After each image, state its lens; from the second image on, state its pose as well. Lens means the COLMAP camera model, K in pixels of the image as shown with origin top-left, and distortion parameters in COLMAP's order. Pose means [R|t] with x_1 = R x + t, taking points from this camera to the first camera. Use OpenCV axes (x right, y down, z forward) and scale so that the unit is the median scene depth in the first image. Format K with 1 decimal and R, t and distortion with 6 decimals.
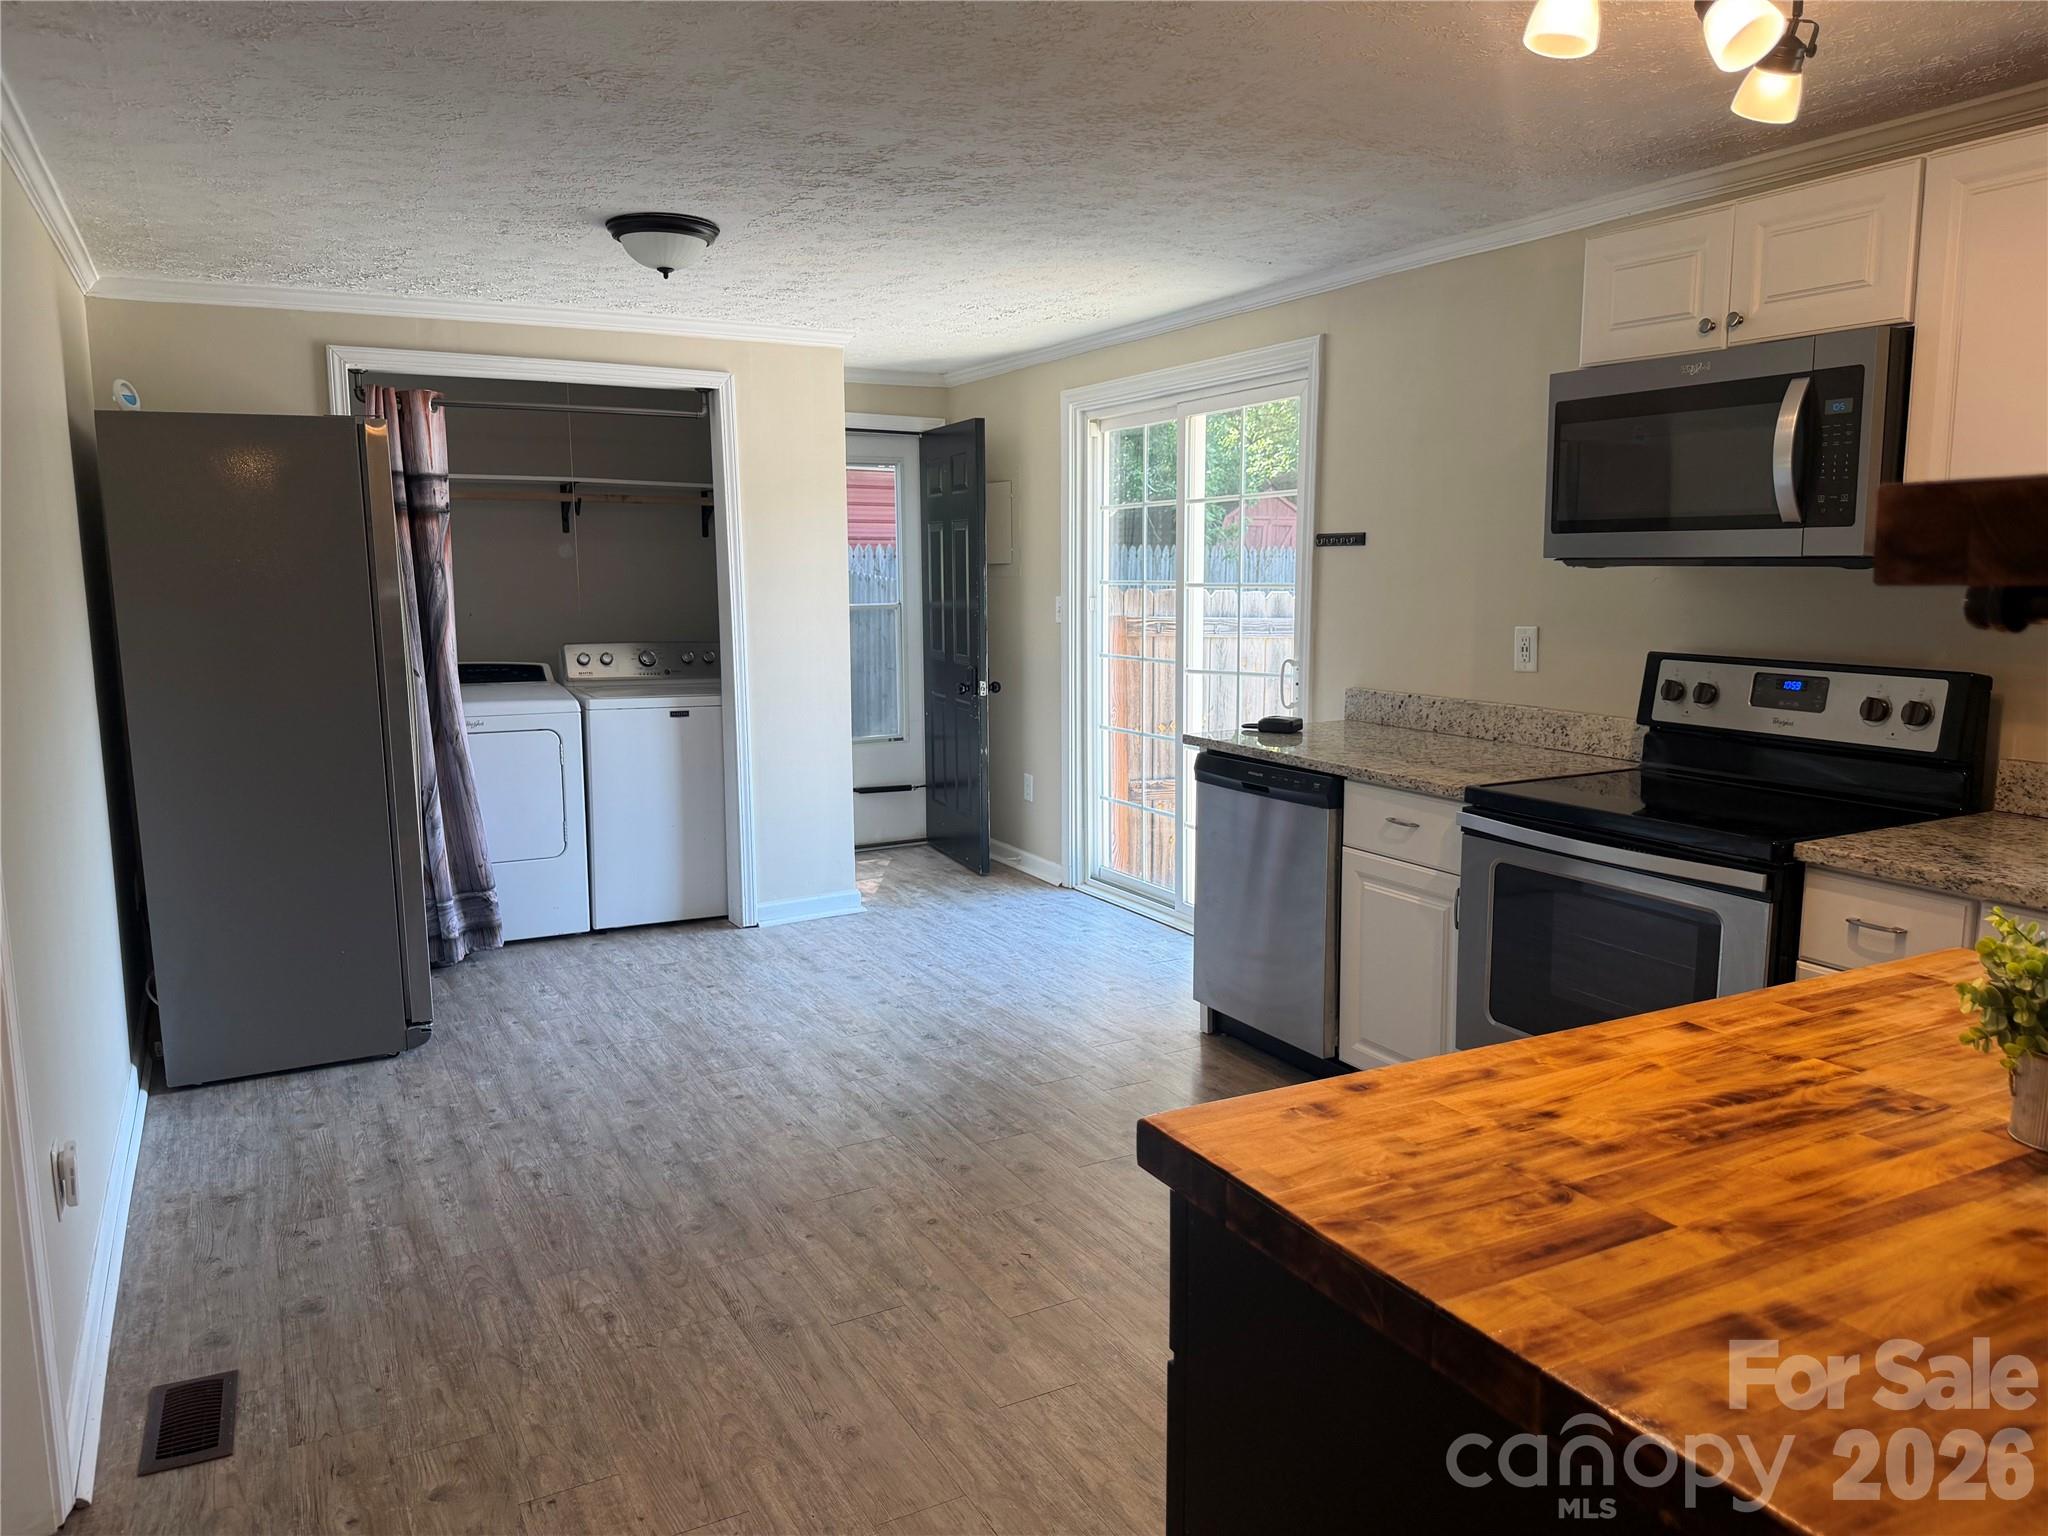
lens RADIAL K [[1434.2, 0, 1021.9], [0, 1434.2, 772.3], [0, 0, 1]] dist [0.149833, -0.266144]
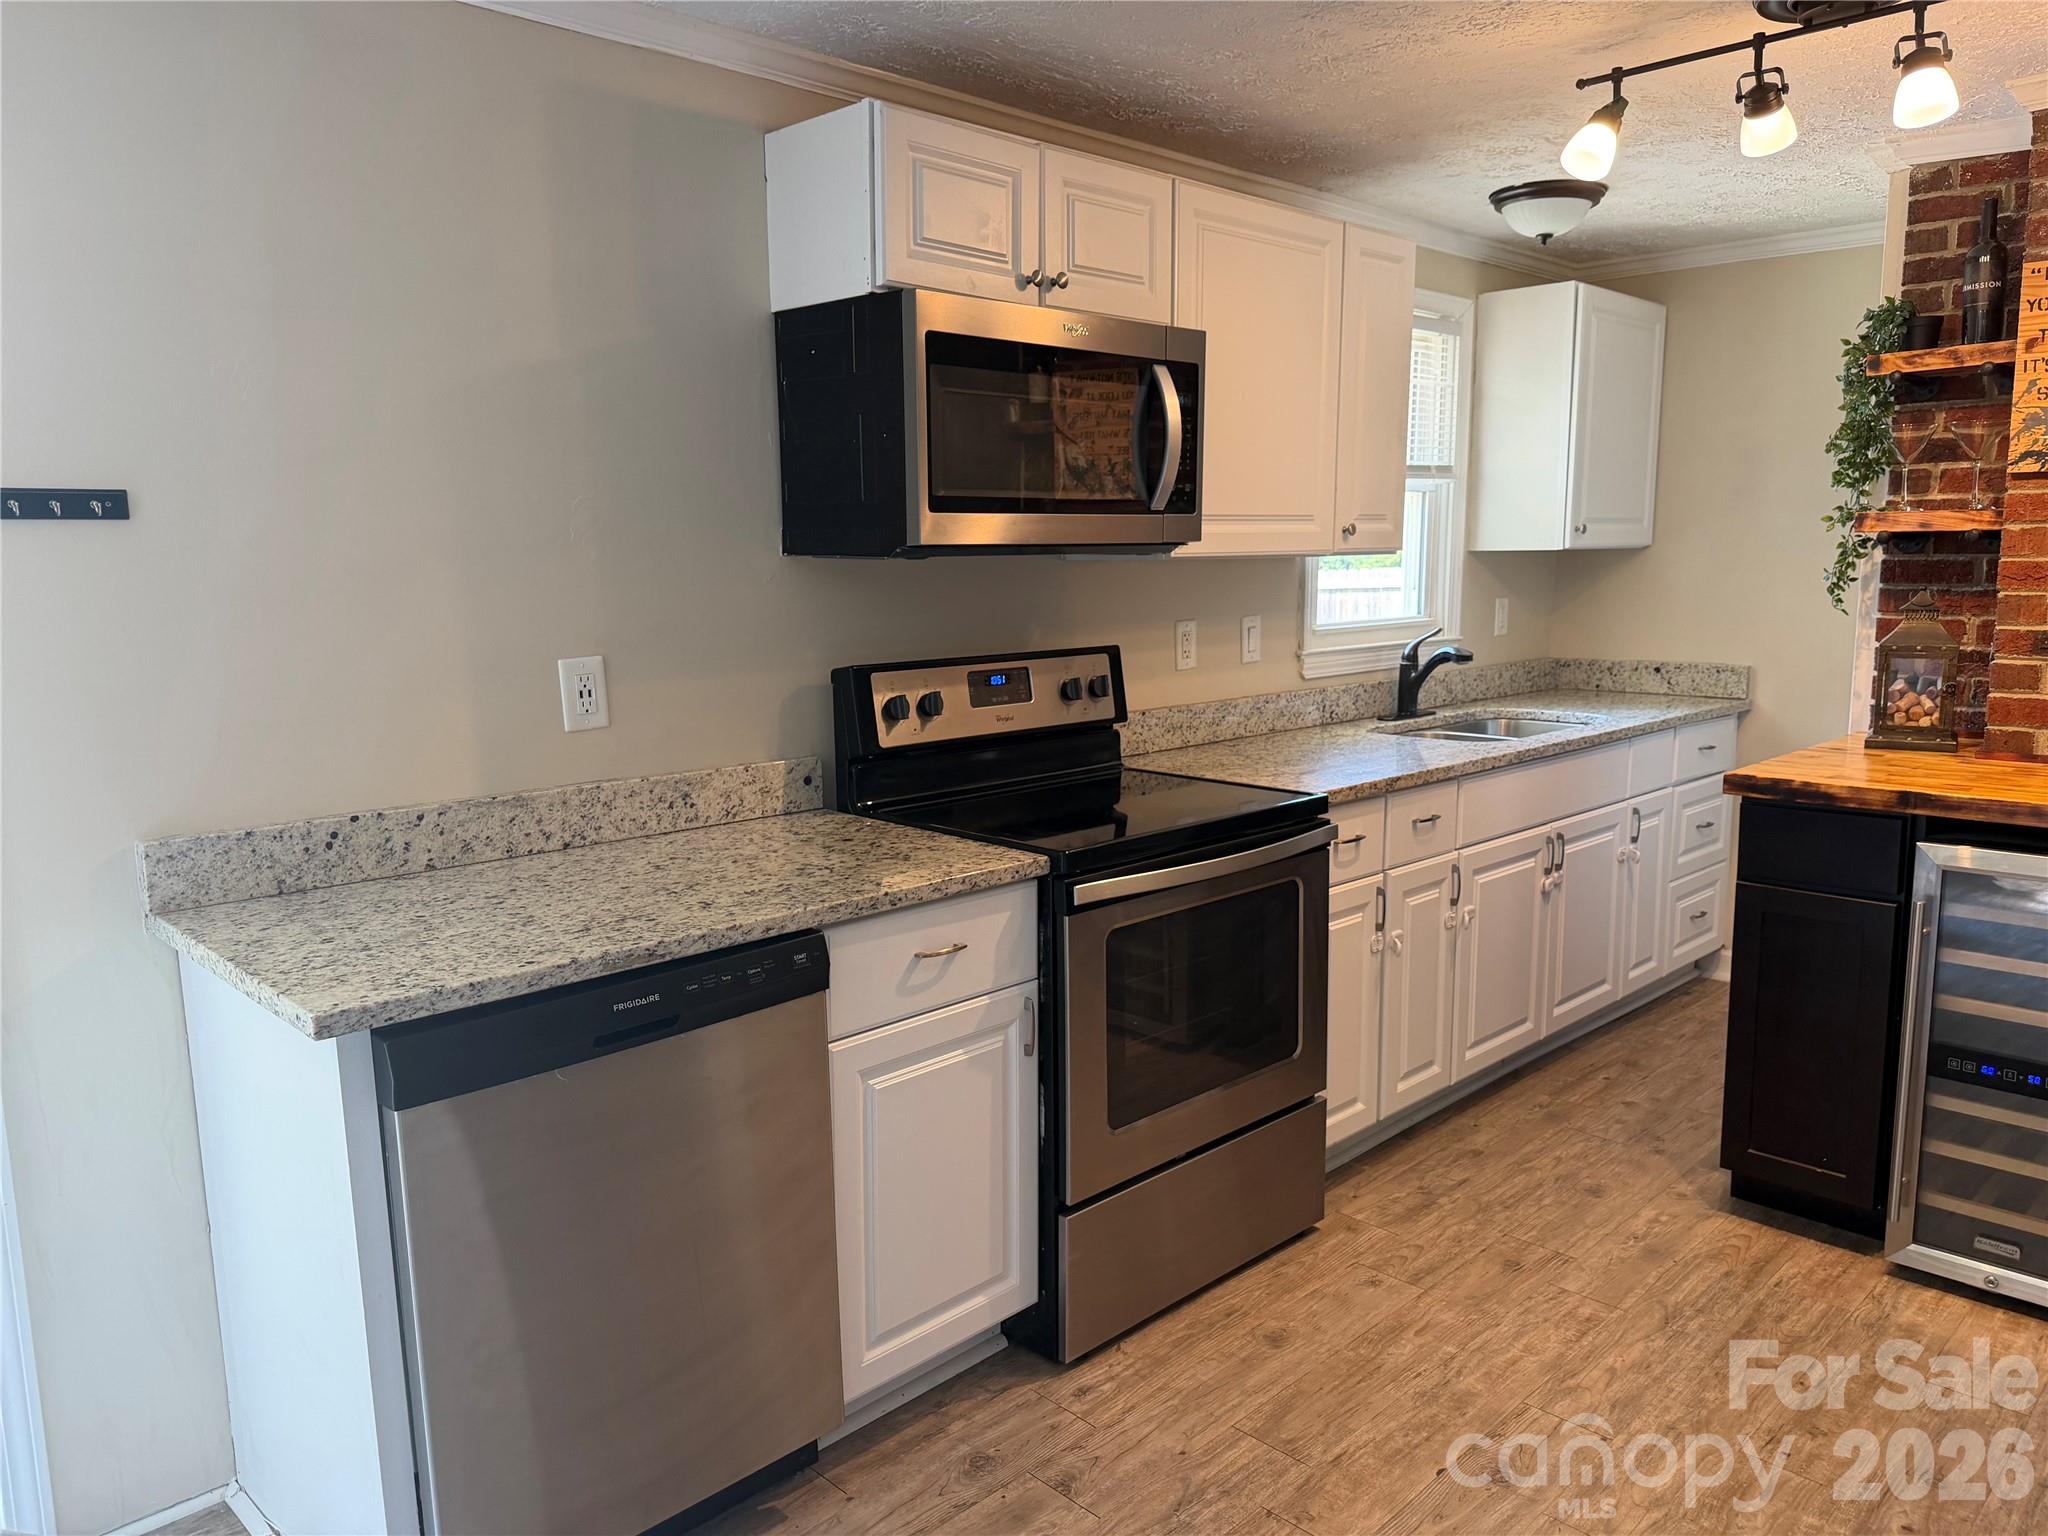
lens RADIAL K [[1453.6, 0, 1042.3], [0, 1453.6, 766.4], [0, 0, 1]] dist [0.060870, -0.070168]
pose [[-0.291783, -0.130025, 0.947606, -0.290086], [0.154753, 0.971246, 0.180920, -0.127740], [-0.943883, 0.199434, -0.263271, 0.916833]]
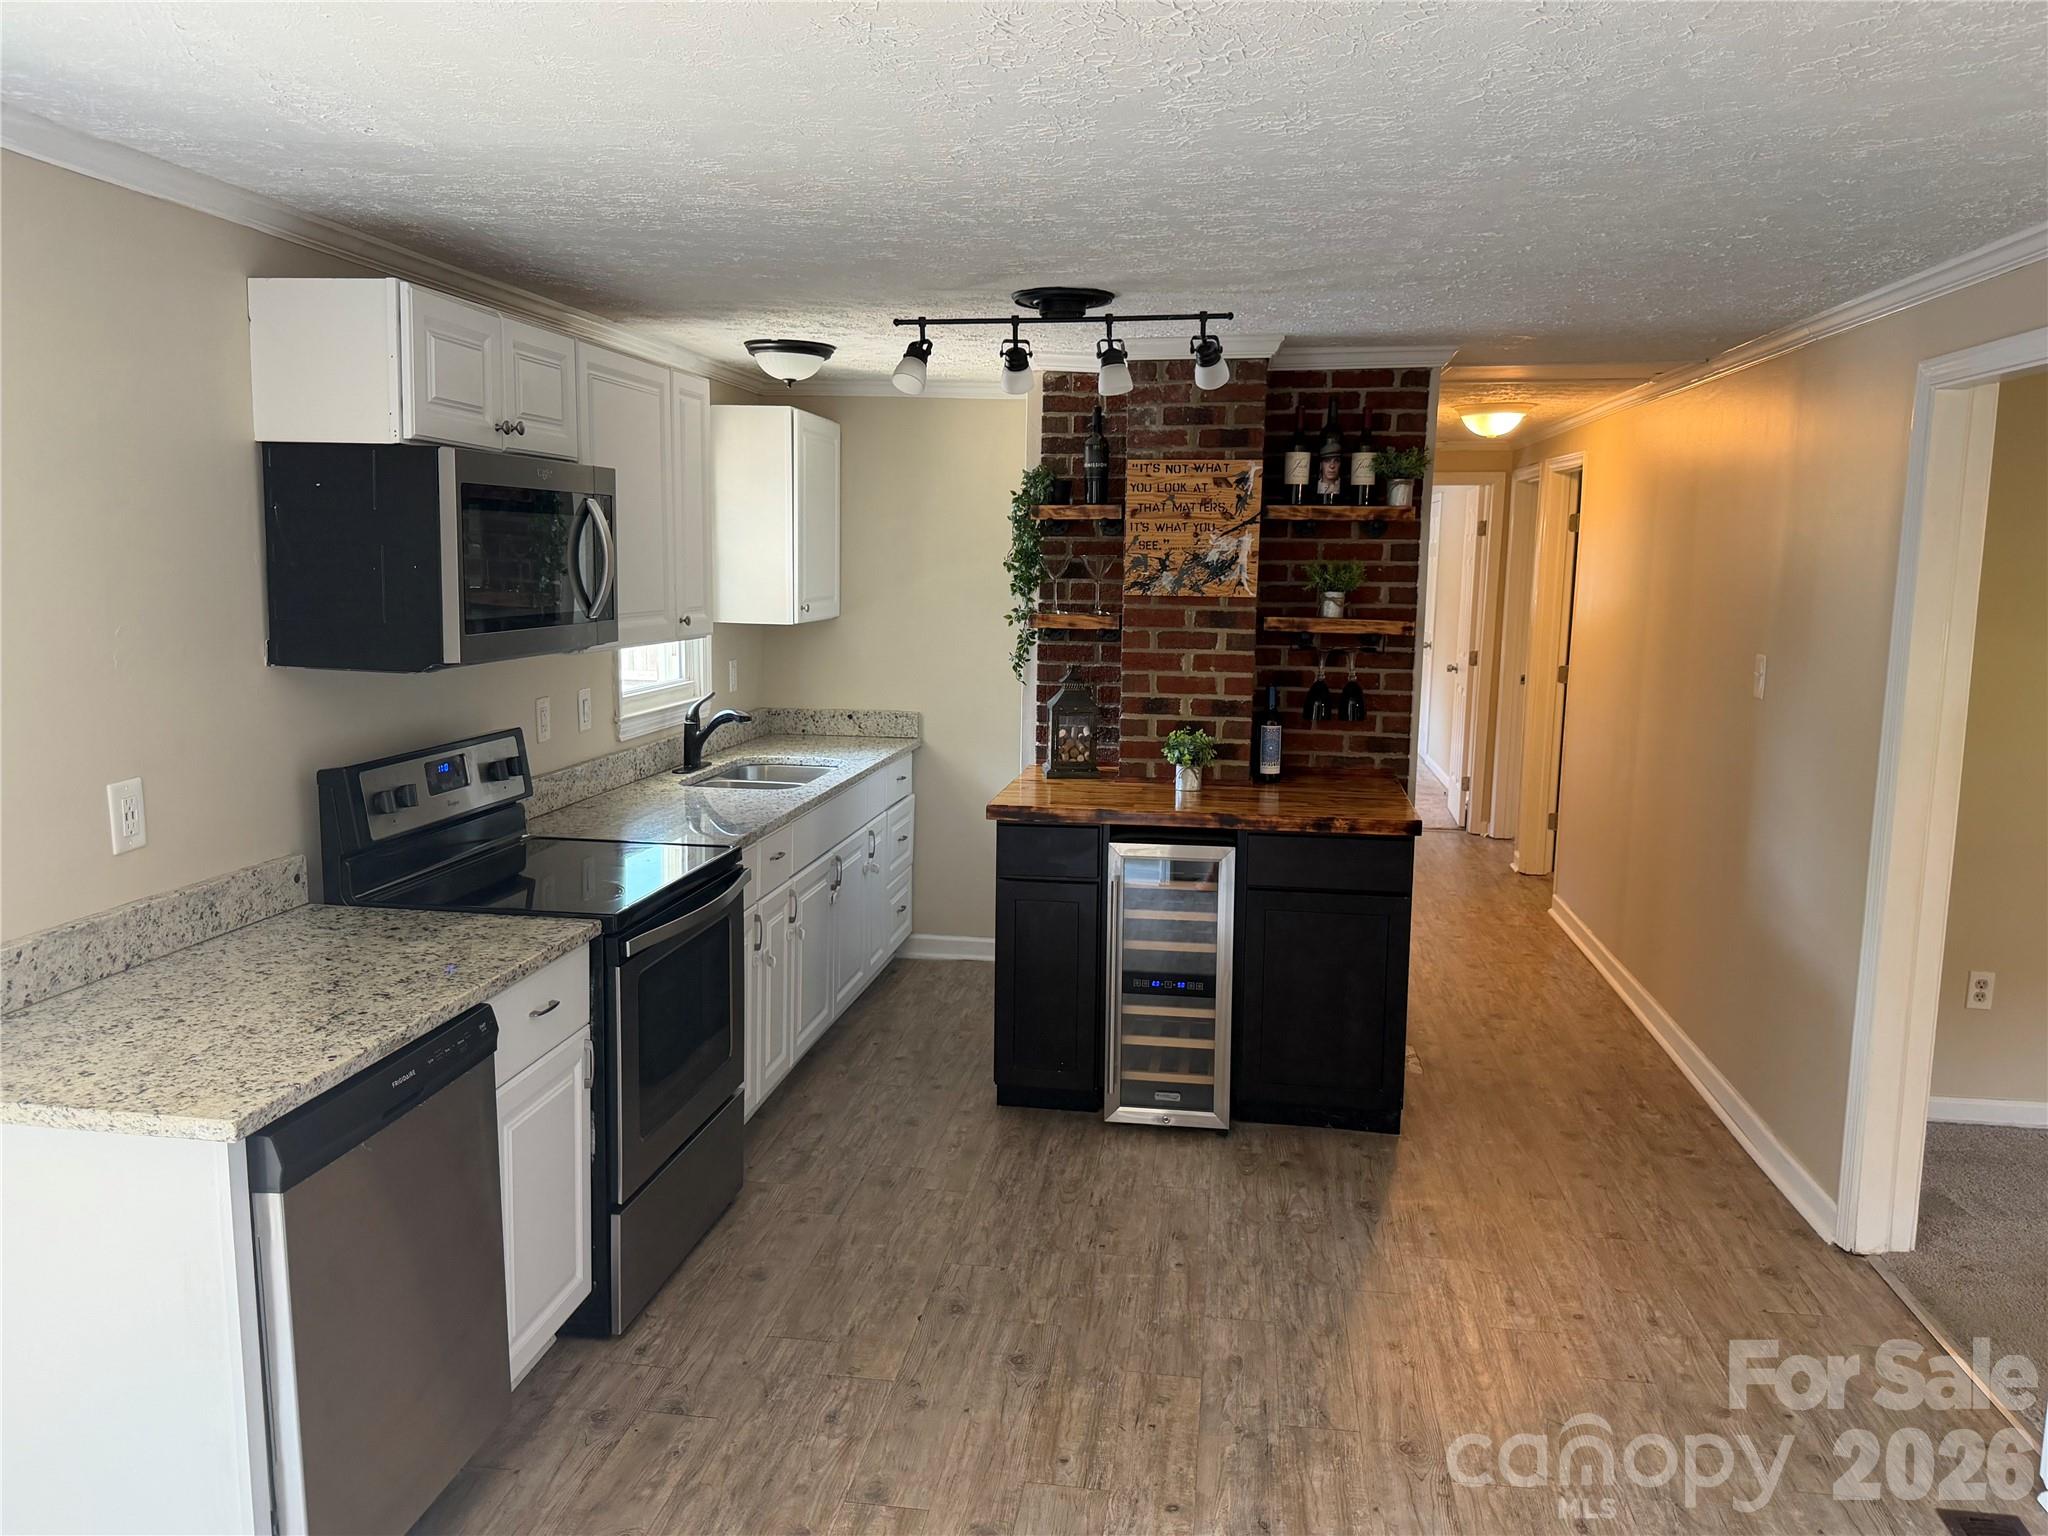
lens RADIAL K [[1542.9, 0, 1030.2], [0, 1542.9, 773.4], [0, 0, 1]] dist [0.157016, -0.275678]
pose [[-0.809257, -0.088161, 0.580801, -0.350063], [0.077696, 0.963927, 0.254573, -0.230903], [-0.582294, 0.251141, -0.773216, 1.209333]]
